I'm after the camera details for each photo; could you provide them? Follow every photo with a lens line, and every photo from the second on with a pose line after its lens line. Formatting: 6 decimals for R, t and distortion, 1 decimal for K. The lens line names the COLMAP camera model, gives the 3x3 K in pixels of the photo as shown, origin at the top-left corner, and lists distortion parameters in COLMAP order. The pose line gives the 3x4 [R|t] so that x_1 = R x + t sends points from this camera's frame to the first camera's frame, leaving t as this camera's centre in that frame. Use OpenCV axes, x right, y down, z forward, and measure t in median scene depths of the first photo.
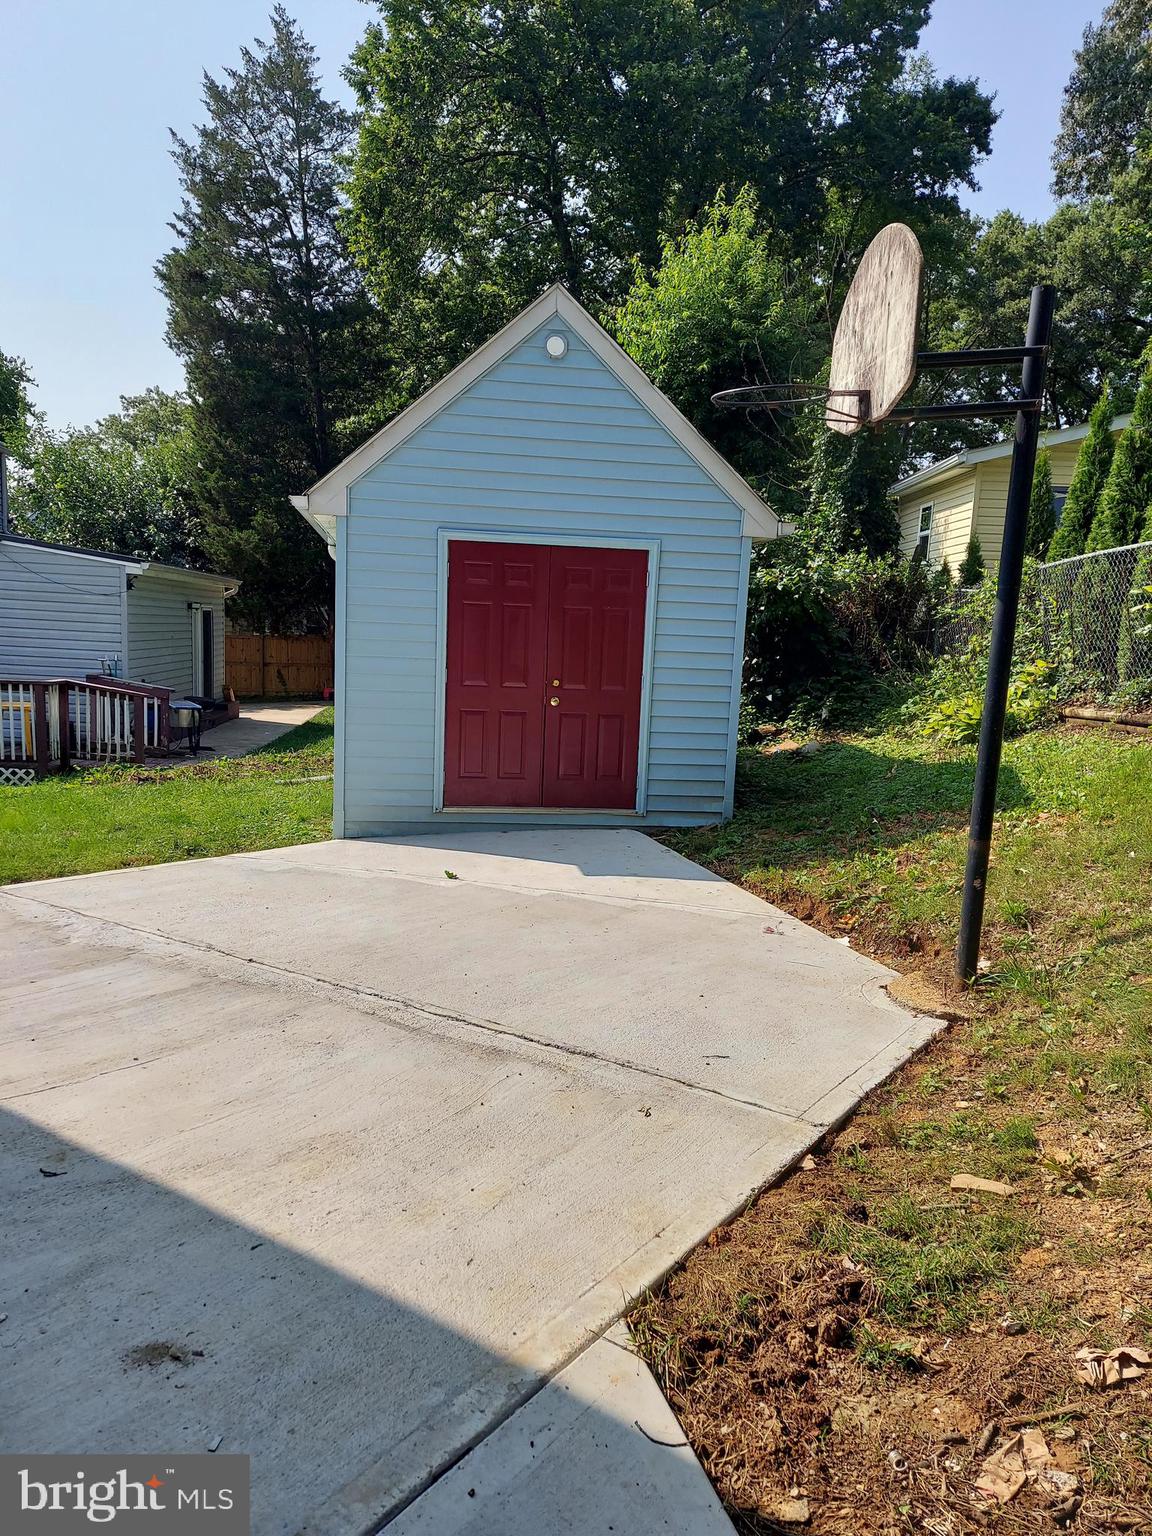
lens RADIAL K [[1094.5, 0, 571.8], [0, 1094.5, 788.2], [0, 0, 1]] dist [0.089254, -0.106529]
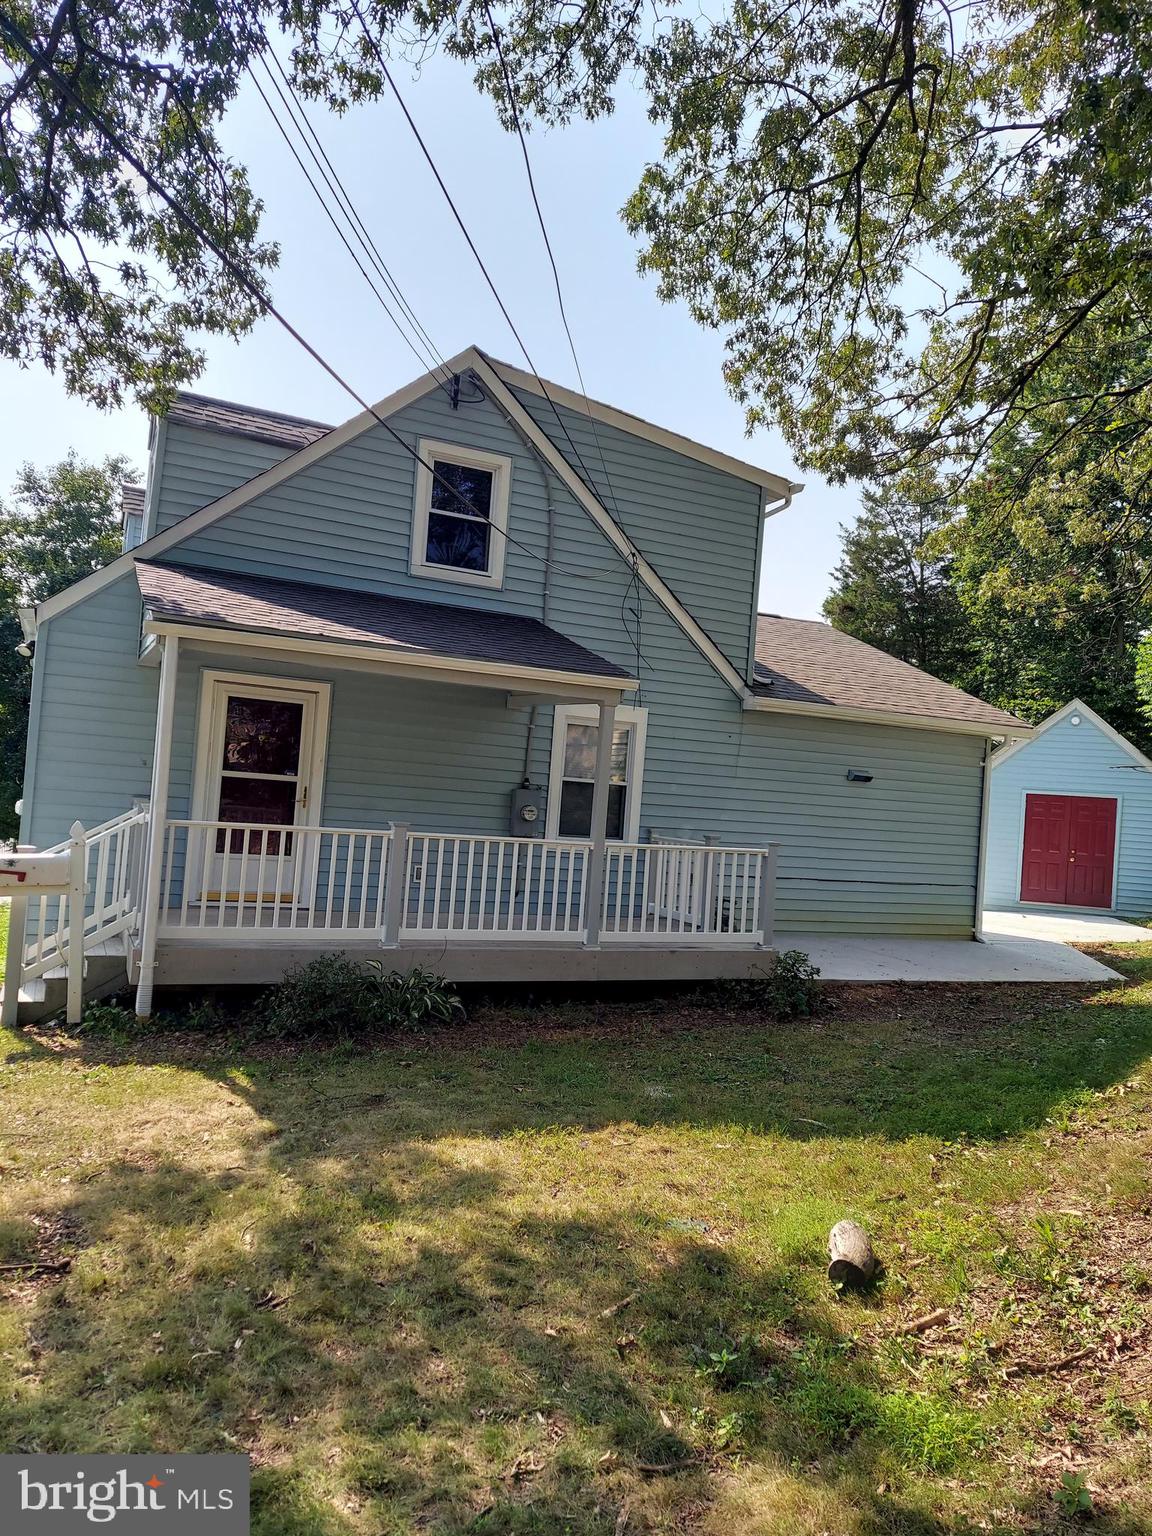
lens RADIAL K [[1094.5, 0, 571.8], [0, 1094.5, 788.2], [0, 0, 1]] dist [0.089254, -0.106529]
pose [[0.886045, 0.016483, -0.463307, 0.038850], [-0.103607, 0.981132, -0.163235, 0.079054], [0.451874, 0.192635, 0.871035, -0.466860]]
